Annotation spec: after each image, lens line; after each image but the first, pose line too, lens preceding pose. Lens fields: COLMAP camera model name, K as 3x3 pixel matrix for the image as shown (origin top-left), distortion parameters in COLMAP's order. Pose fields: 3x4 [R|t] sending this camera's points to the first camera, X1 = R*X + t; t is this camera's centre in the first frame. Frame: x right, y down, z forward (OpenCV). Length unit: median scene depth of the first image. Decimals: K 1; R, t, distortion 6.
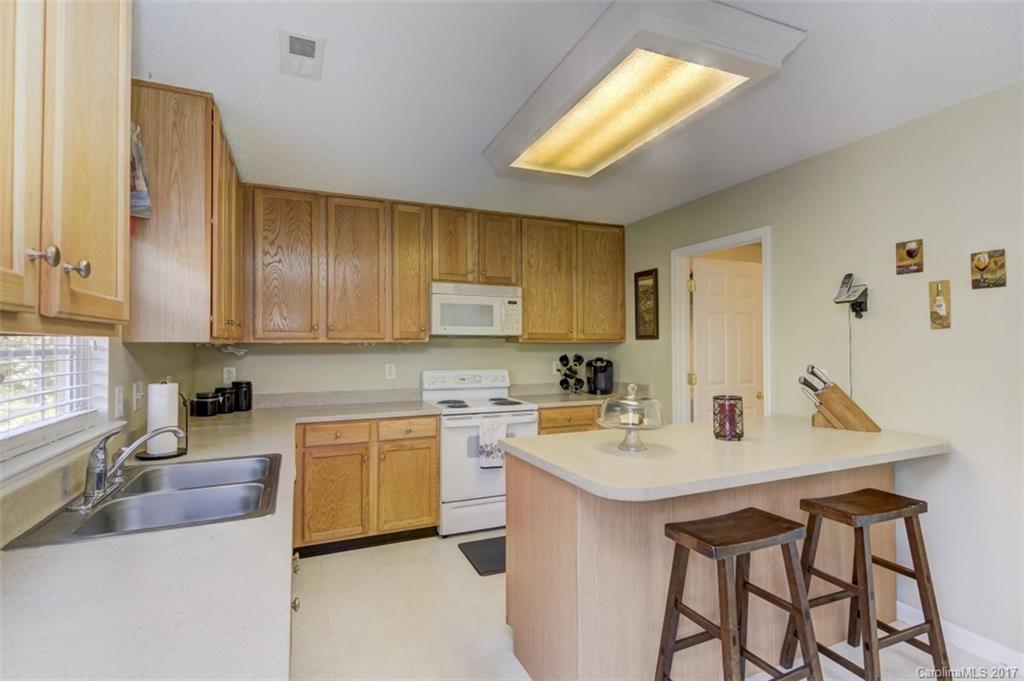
lens RADIAL K [[489.5, 0, 507.9], [0, 489.5, 339.6], [0, 0, 1]] dist [0.013394, -0.010889]
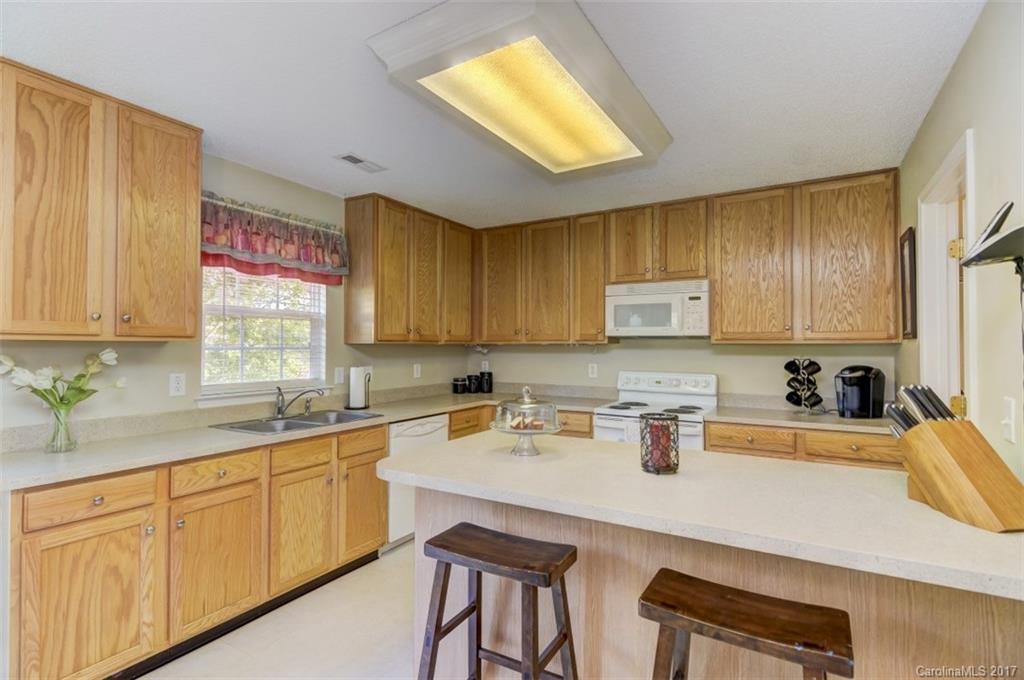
lens RADIAL K [[489.5, 0, 507.9], [0, 489.5, 339.1], [0, 0, 1]] dist [0.013394, -0.010889]
pose [[0.584930, -0.007817, -0.811046, 0.552064], [0.003961, 0.999969, -0.006781, 0.002428], [0.811074, 0.000754, 0.584943, 0.220734]]
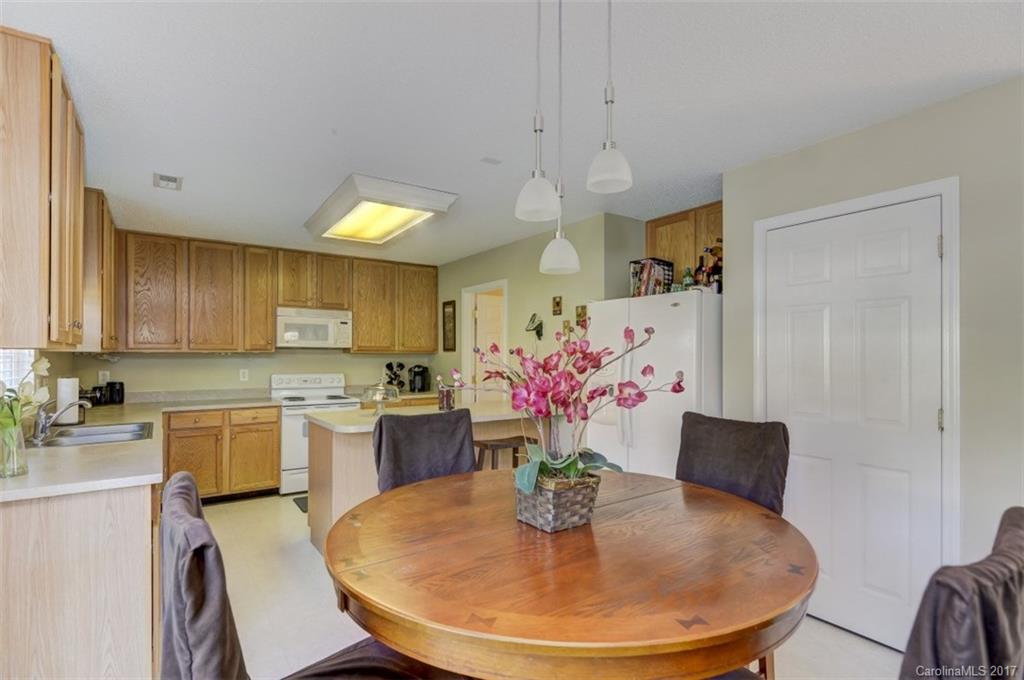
lens RADIAL K [[496.0, 0, 513.0], [0, 496.0, 354.8], [0, 0, 1]] dist [0.003178, -0.012026]
pose [[0.977419, 0.005824, 0.211229, 0.181865], [-0.007987, 0.999924, 0.009391, -0.005552], [-0.211159, -0.010866, 0.977391, -0.436376]]
